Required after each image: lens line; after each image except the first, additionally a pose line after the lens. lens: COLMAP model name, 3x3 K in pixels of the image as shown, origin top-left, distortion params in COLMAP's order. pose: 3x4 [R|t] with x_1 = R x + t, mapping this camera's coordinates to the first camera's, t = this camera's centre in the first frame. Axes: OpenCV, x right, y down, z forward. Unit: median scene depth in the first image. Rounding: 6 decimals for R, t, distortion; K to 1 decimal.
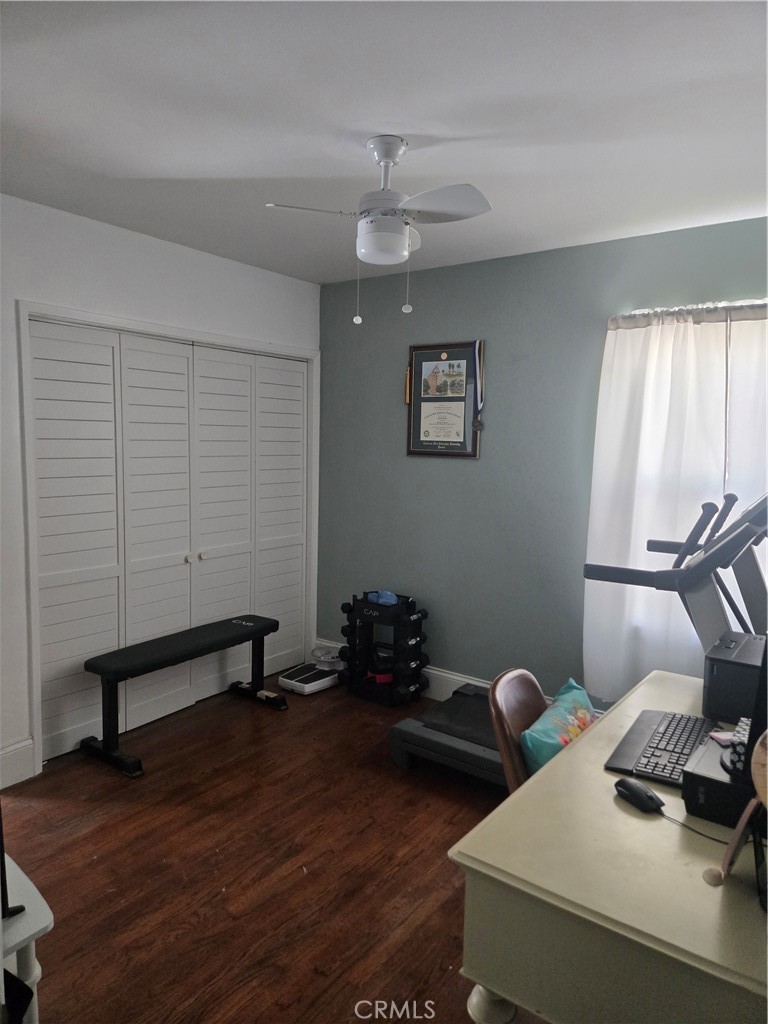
lens RADIAL K [[696.2, 0, 384.0], [0, 696.2, 512.0], [0, 0, 1]] dist [0.087594, -0.081821]
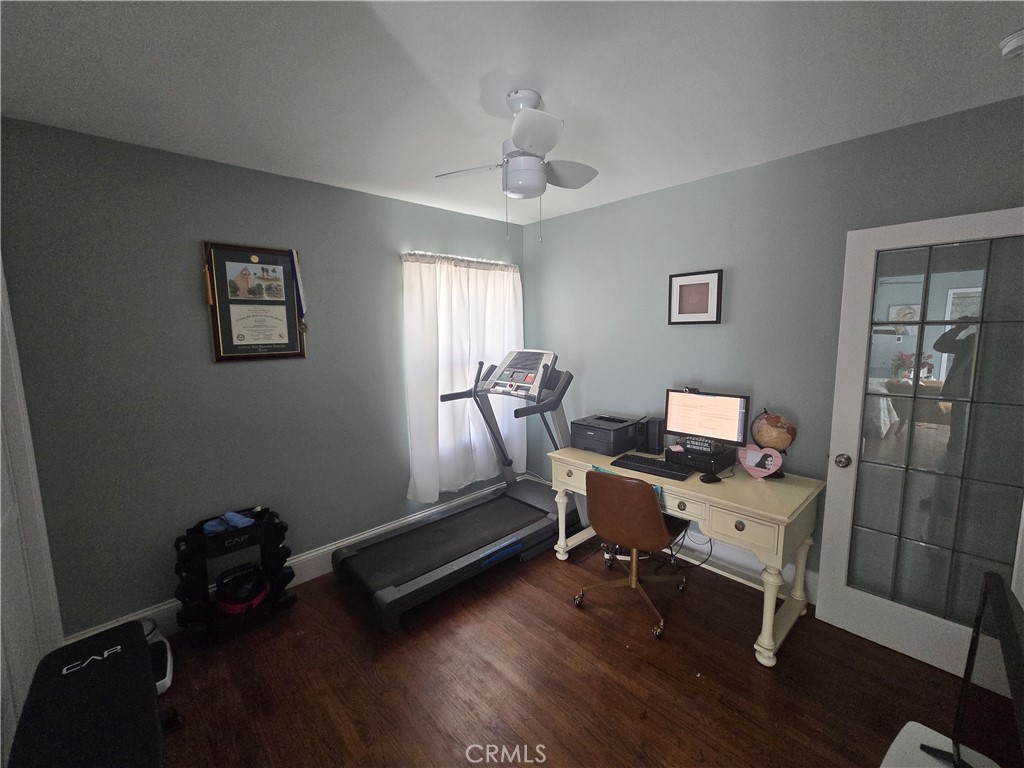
lens RADIAL K [[421.0, 0, 507.1], [0, 421.0, 380.7], [0, 0, 1]] dist [-0.002552, 0.000076]
pose [[0.189204, -0.156552, 0.969378, -0.453799], [0.119669, 0.983527, 0.135480, -0.090653], [-0.974619, 0.090371, 0.204821, 0.543453]]
